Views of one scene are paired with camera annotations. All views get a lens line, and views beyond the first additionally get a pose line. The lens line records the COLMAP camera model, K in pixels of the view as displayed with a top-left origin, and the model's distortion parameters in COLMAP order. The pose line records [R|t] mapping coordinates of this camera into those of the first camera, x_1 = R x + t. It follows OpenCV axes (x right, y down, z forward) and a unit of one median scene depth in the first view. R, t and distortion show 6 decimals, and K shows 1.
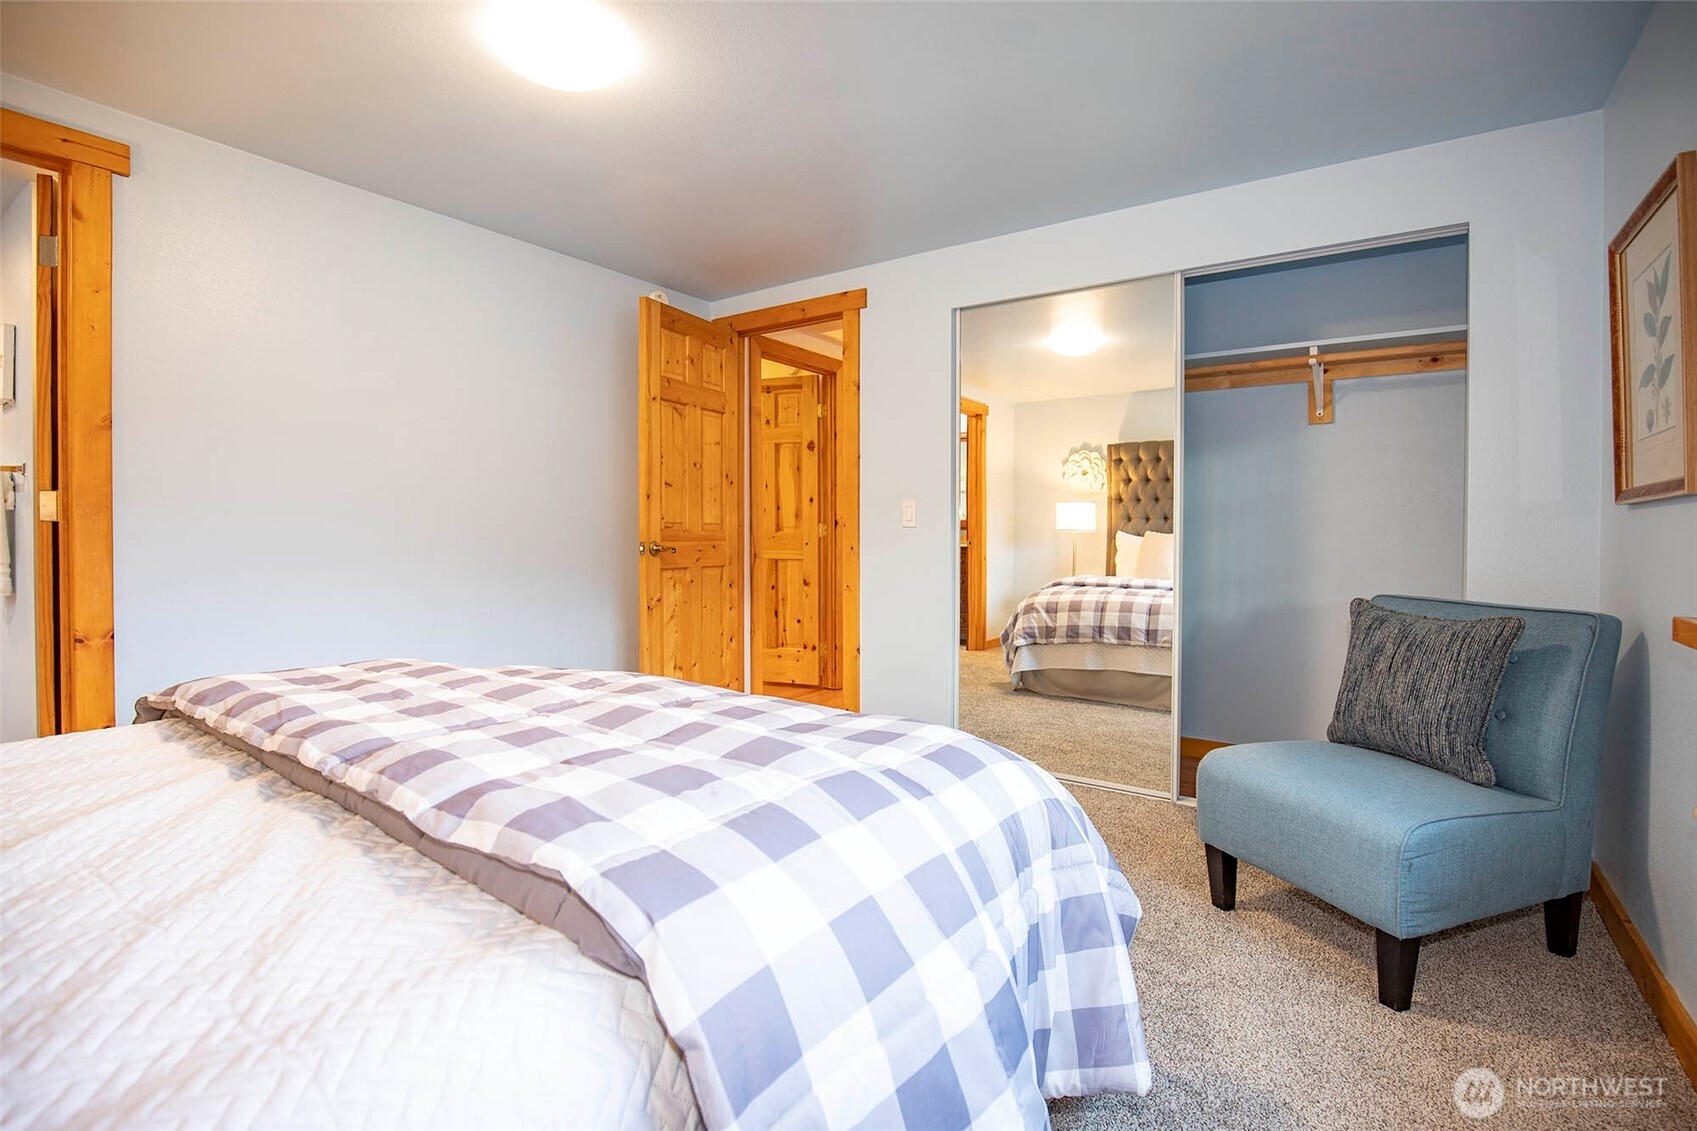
lens RADIAL K [[774.9, 0, 848.5], [0, 774.9, 565.5], [0, 0, 1]] dist [-0.018882, -0.000329]
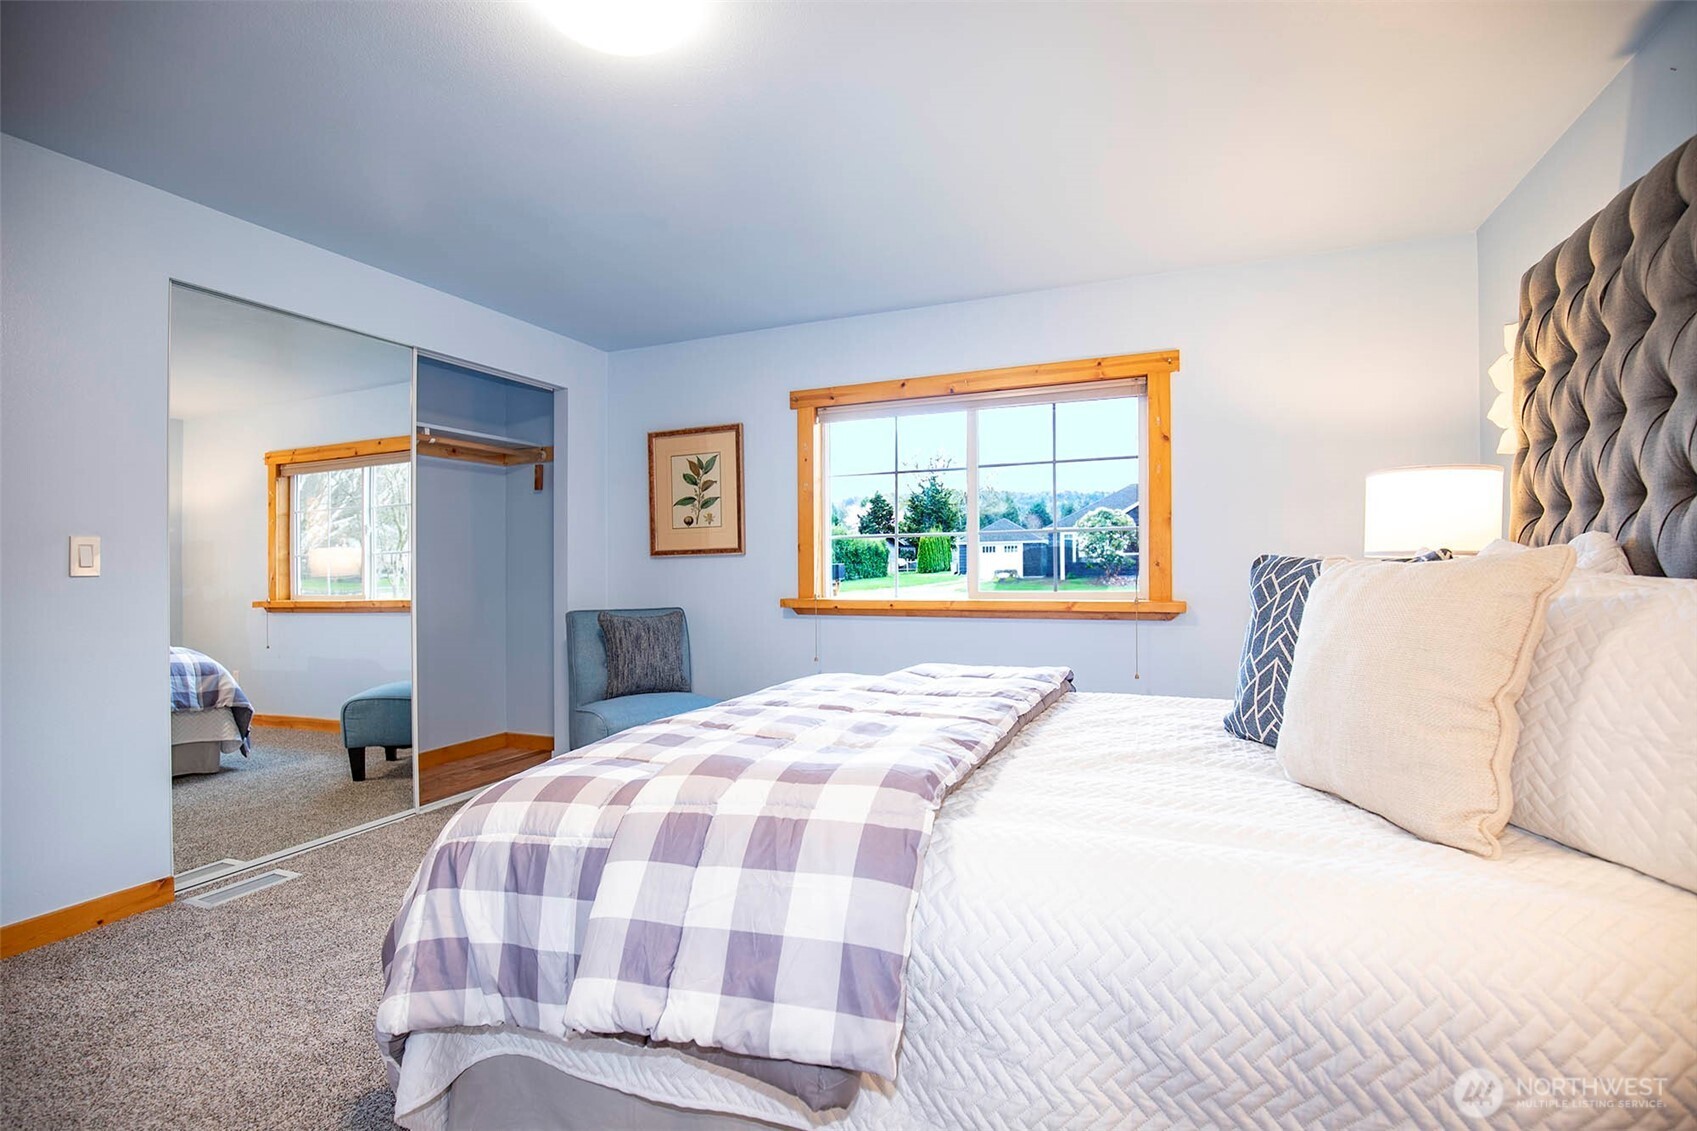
lens RADIAL K [[774.9, 0, 848.5], [0, 774.9, 565.5], [0, 0, 1]] dist [-0.018882, -0.000329]
pose [[-0.208532, -0.001064, 0.978015, -1.206236], [0.050392, 0.998659, 0.011831, -0.055993], [-0.976716, 0.051752, -0.208199, 0.899185]]
